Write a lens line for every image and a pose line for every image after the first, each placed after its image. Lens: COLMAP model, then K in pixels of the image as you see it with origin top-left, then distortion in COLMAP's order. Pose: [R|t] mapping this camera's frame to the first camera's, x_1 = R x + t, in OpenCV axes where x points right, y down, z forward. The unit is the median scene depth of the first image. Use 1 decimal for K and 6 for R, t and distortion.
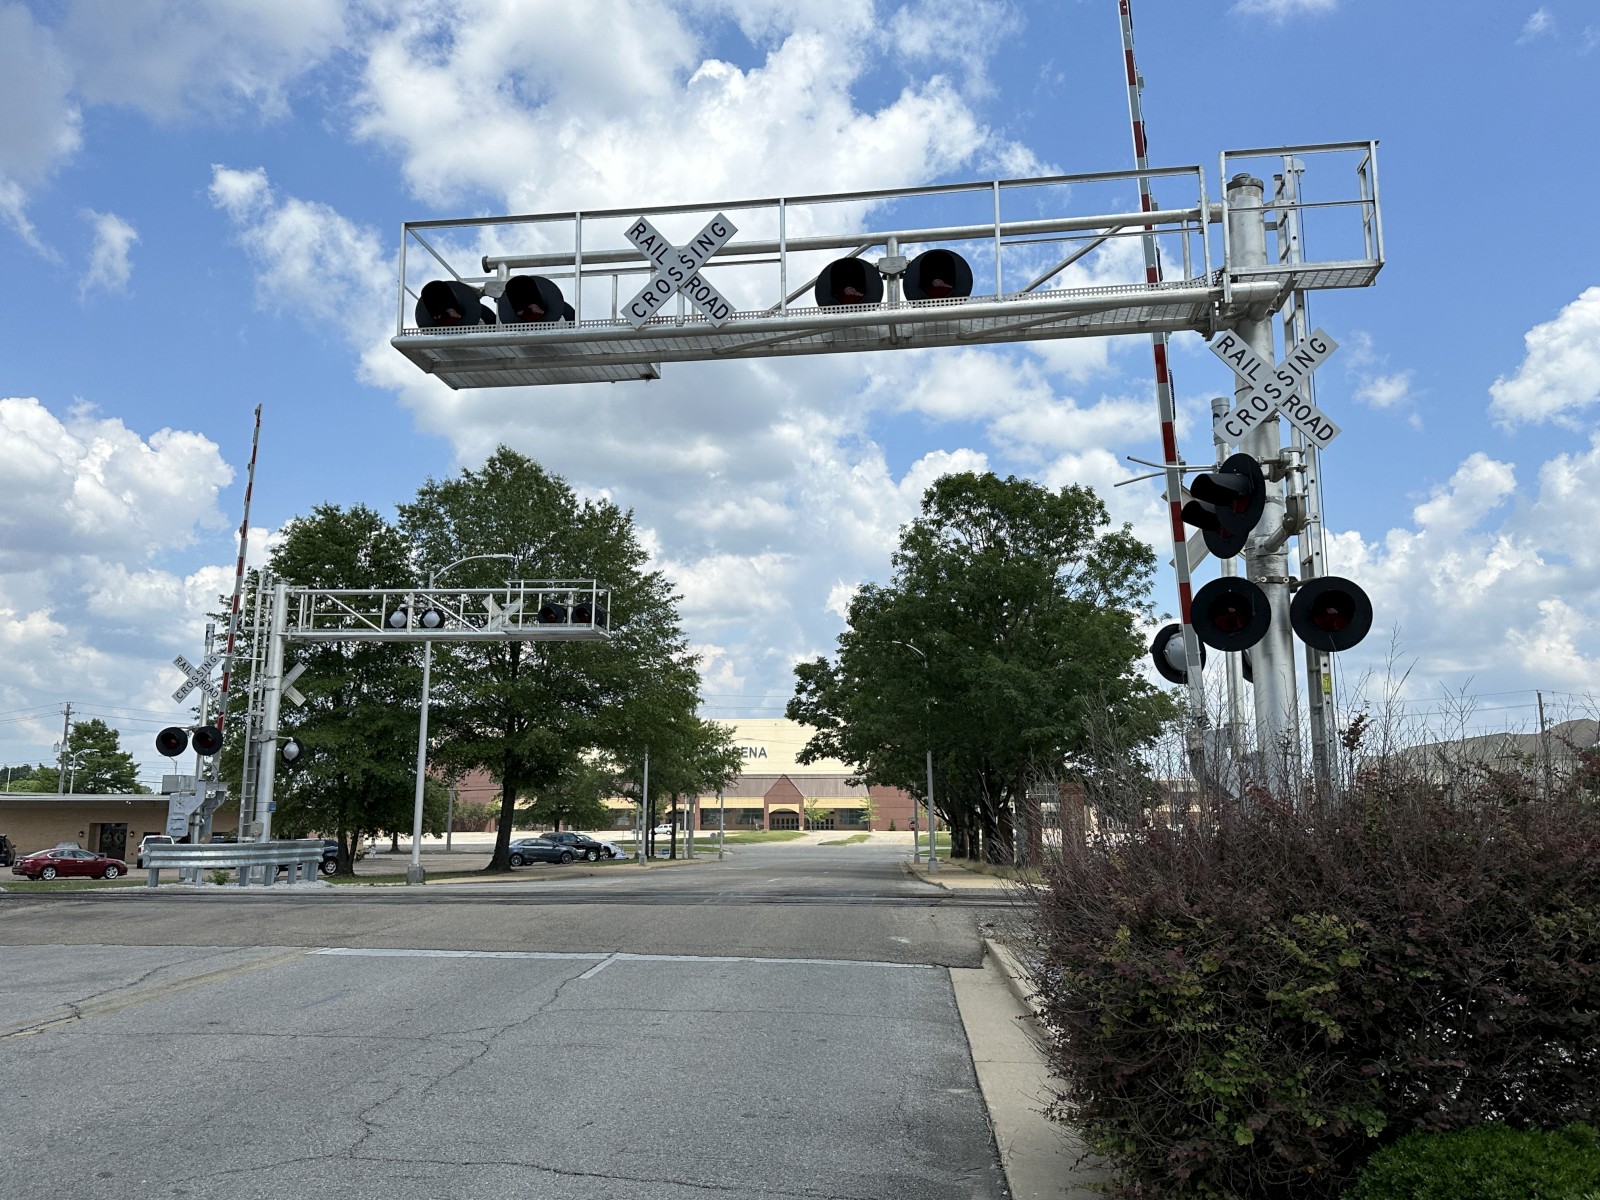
lens RADIAL K [[1272.4, 0, 801.0], [0, 1272.4, 608.5], [0, 0, 1]] dist [0.200804, -0.379026]
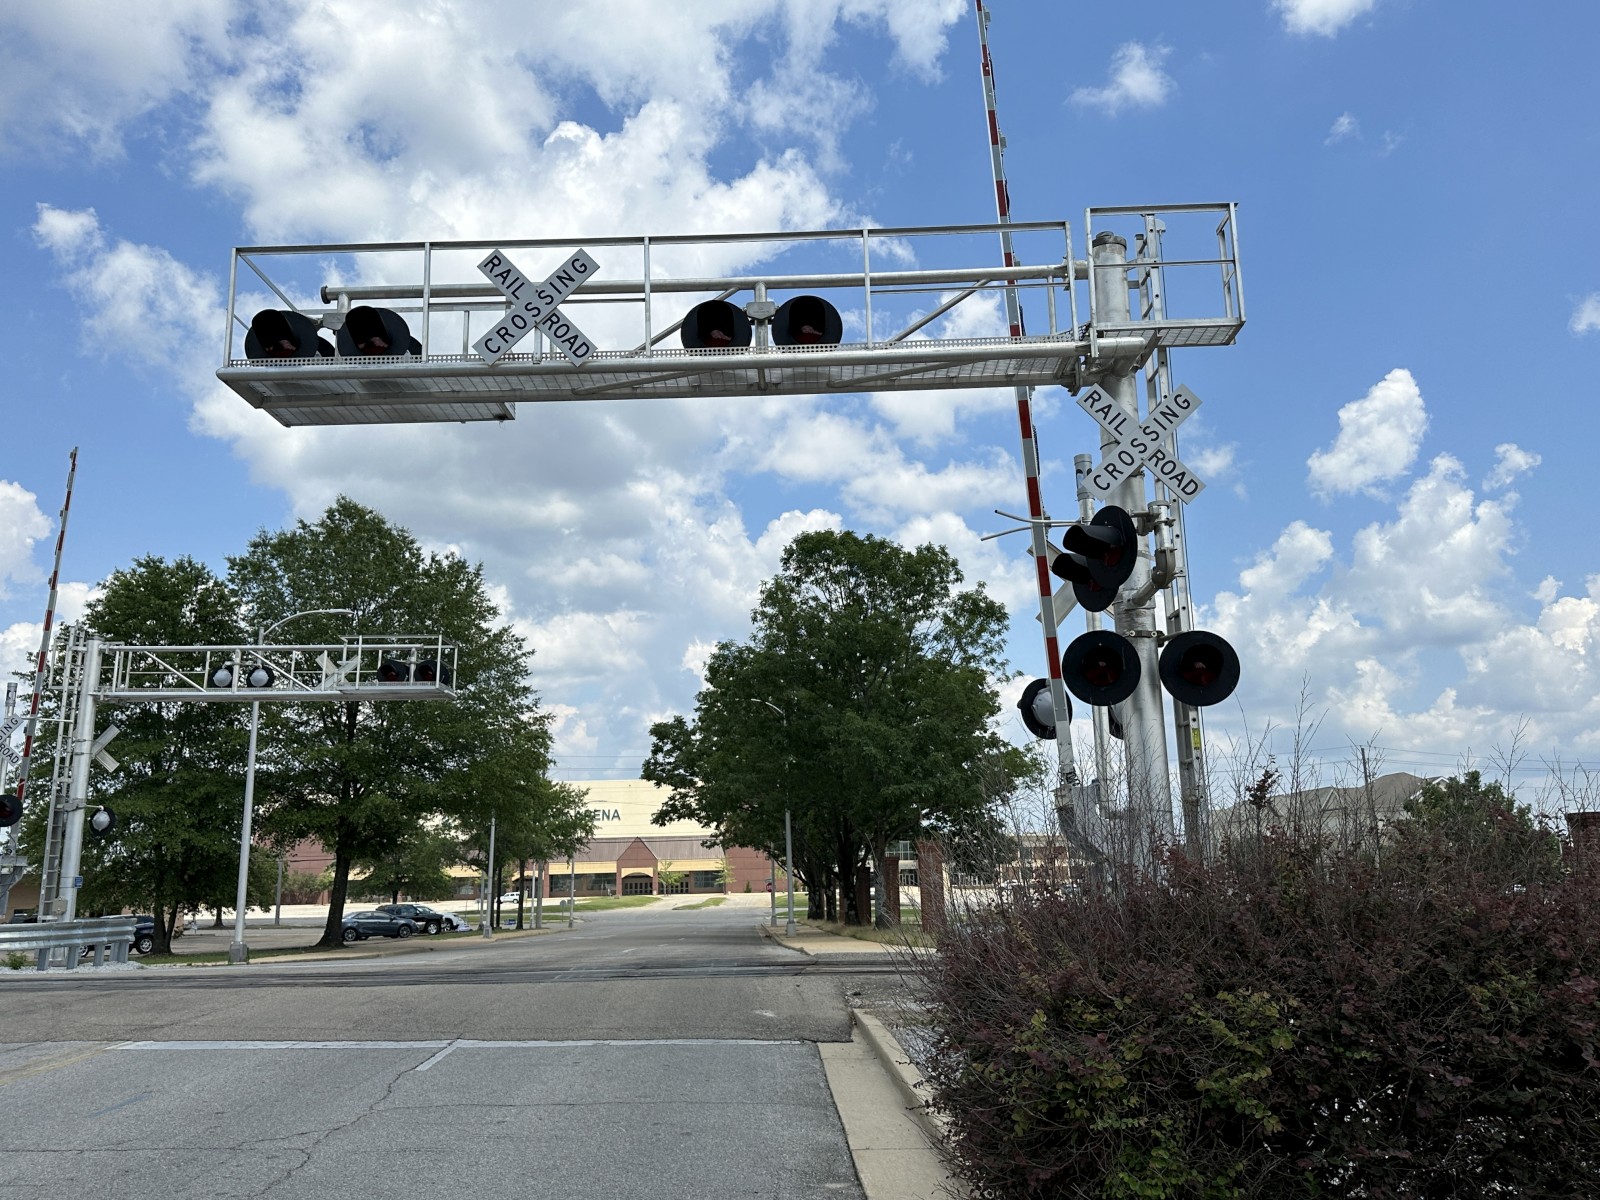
lens RADIAL K [[1275.3, 0, 804.3], [0, 1275.3, 602.8], [0, 0, 1]] dist [0.154634, -0.262271]
pose [[0.993403, 0.005771, 0.114533, -0.001457], [-0.000011, 0.998738, -0.050230, 0.000797], [-0.114678, 0.049897, 0.992149, 0.010420]]
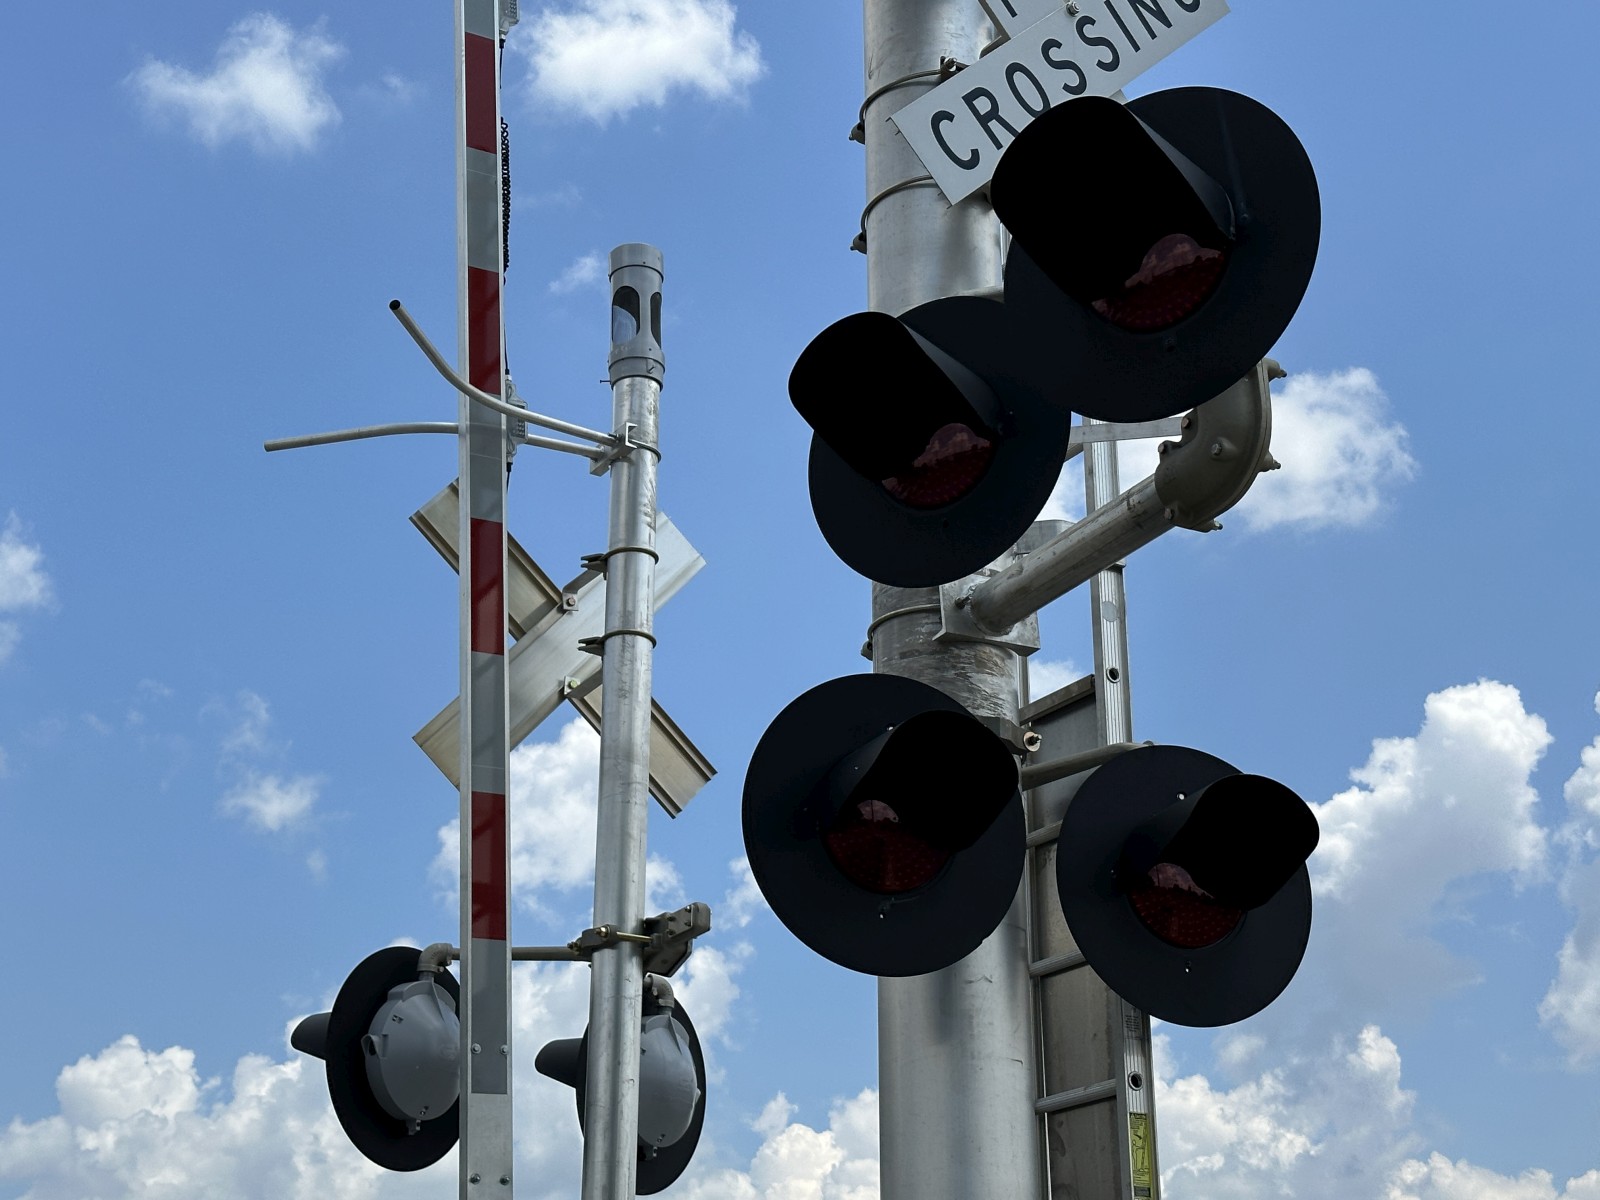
lens RADIAL K [[2404.5, 0, 800.0], [0, 2404.5, 600.0], [0, 0, 1]] dist [0.124791, 0.003536]
pose [[0.783034, 0.235868, 0.575520, 0.009420], [-0.094166, 0.959596, -0.265155, 0.018270], [-0.614809, 0.153431, 0.773608, 0.136675]]
